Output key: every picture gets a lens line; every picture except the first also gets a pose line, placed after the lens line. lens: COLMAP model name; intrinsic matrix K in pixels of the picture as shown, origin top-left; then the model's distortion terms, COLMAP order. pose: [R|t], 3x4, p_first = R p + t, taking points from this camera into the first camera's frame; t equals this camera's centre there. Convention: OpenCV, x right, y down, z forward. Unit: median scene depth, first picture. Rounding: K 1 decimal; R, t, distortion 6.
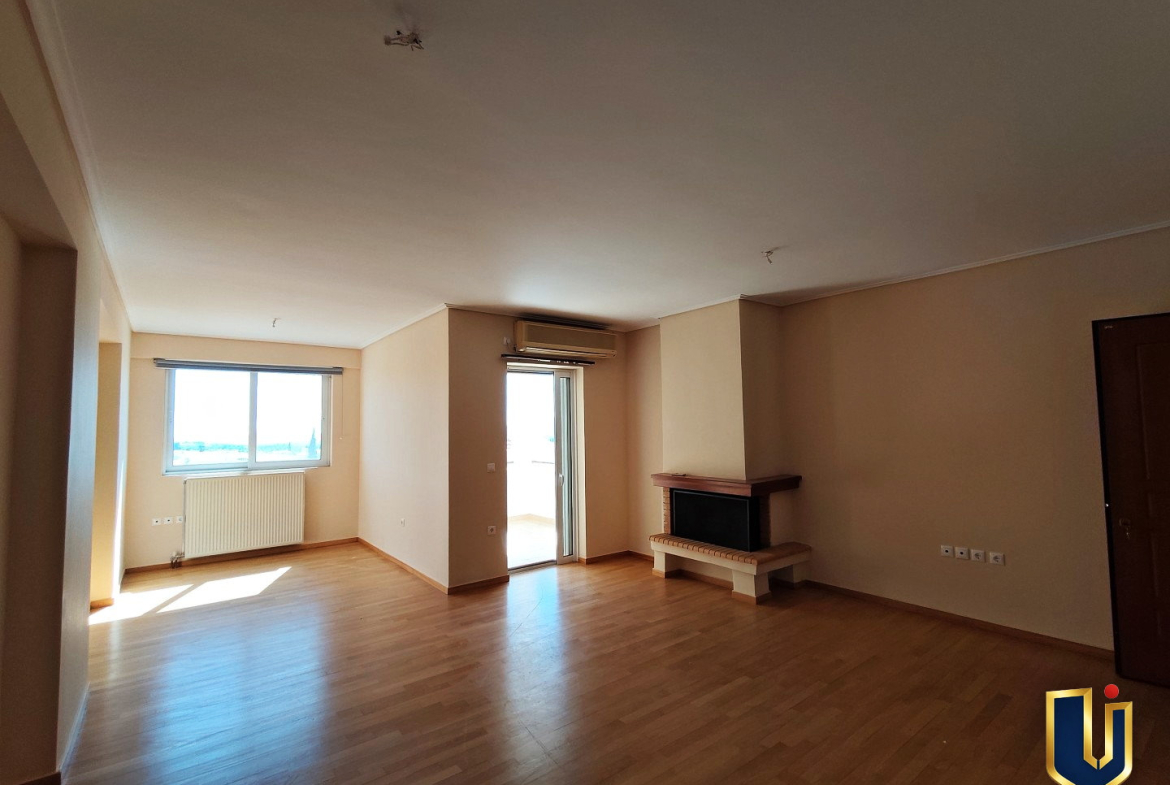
lens RADIAL K [[534.4, 0, 585.0], [0, 534.4, 392.5], [0, 0, 1]] dist [0.017299, -0.006619]
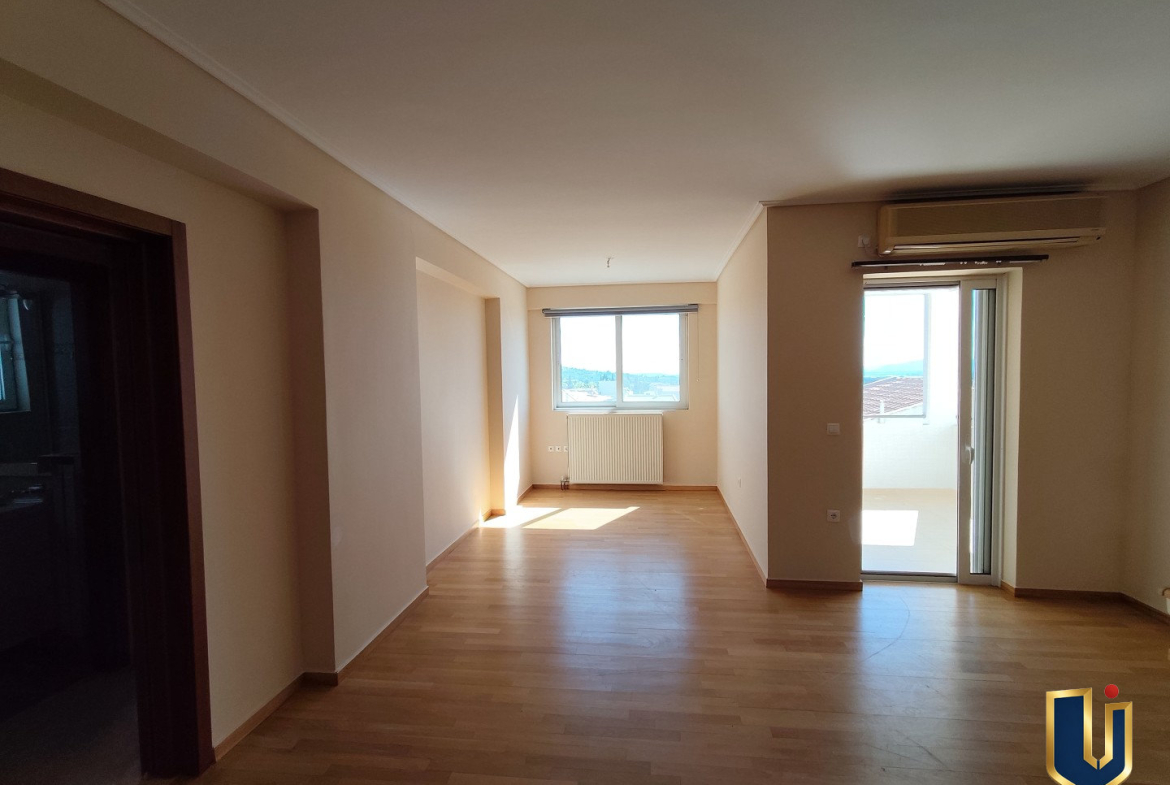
lens RADIAL K [[534.4, 0, 585.0], [0, 534.4, 392.5], [0, 0, 1]] dist [0.017299, -0.006619]
pose [[0.708716, 0.034154, -0.704667, 0.078307], [0.048586, 0.994093, 0.097047, 0.007671], [0.703819, -0.103016, 0.702870, 0.247690]]
